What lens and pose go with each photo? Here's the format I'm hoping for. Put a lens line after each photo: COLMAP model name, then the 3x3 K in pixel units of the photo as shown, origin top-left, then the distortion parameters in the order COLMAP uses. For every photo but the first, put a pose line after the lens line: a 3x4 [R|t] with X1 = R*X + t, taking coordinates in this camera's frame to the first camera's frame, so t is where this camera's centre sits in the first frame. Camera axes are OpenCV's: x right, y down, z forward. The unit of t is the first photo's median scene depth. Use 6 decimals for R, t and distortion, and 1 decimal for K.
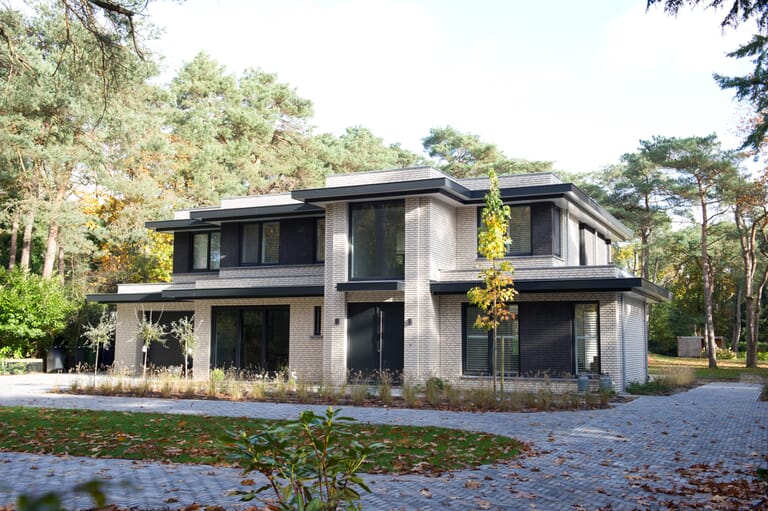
lens RADIAL K [[810.5, 0, 384.0], [0, 810.5, 255.5], [0, 0, 1]] dist [0.005163, 0.231199]
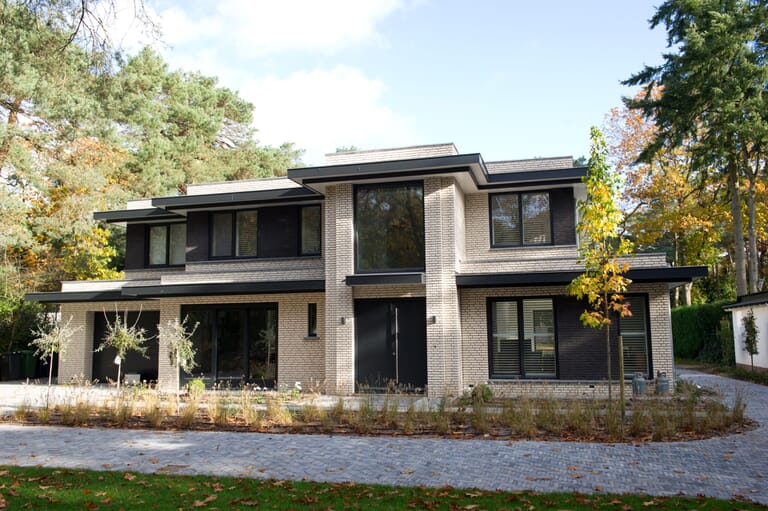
lens RADIAL K [[646.3, 0, 382.8], [0, 646.3, 251.6], [0, 0, 1]] dist [-0.010022, -0.002487]
pose [[0.983360, 0.003011, 0.181645, -0.122824], [0.000543, 0.999809, -0.019512, 0.018453], [-0.181669, 0.019286, 0.983171, 0.271168]]
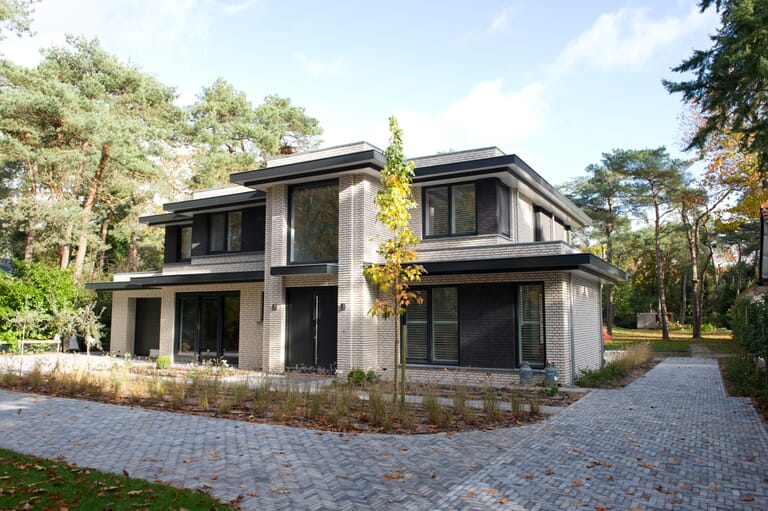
lens RADIAL K [[569.1, 0, 384.0], [0, 569.1, 255.5], [0, 0, 1]] dist [-0.026595, -0.004293]
pose [[0.997128, -0.016075, -0.074013, 0.107347], [0.015834, 0.999867, -0.003854, 0.021338], [0.074065, 0.002671, 0.997250, 0.287933]]
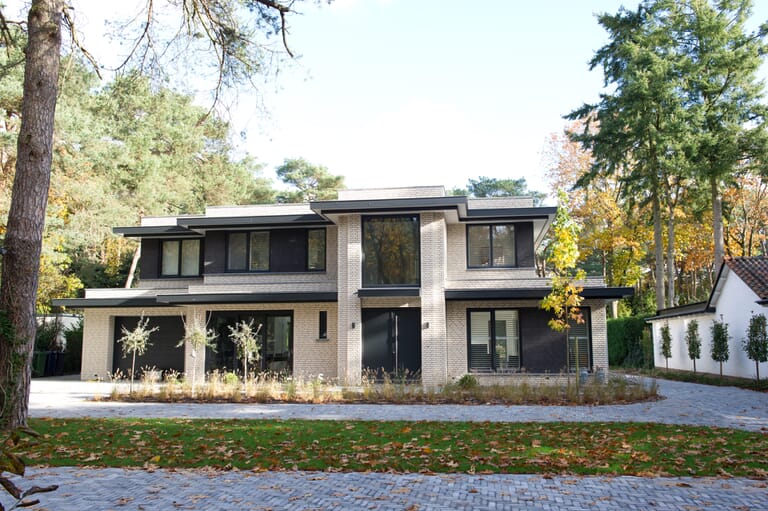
lens RADIAL K [[675.5, 0, 384.0], [0, 675.5, 260.1], [0, 0, 1]] dist [0.006224, 0.005215]
pose [[0.955652, 0.024272, 0.293495, -0.245707], [-0.019560, 0.999629, -0.018980, 0.009694], [-0.293847, 0.012397, 0.955772, 0.114719]]
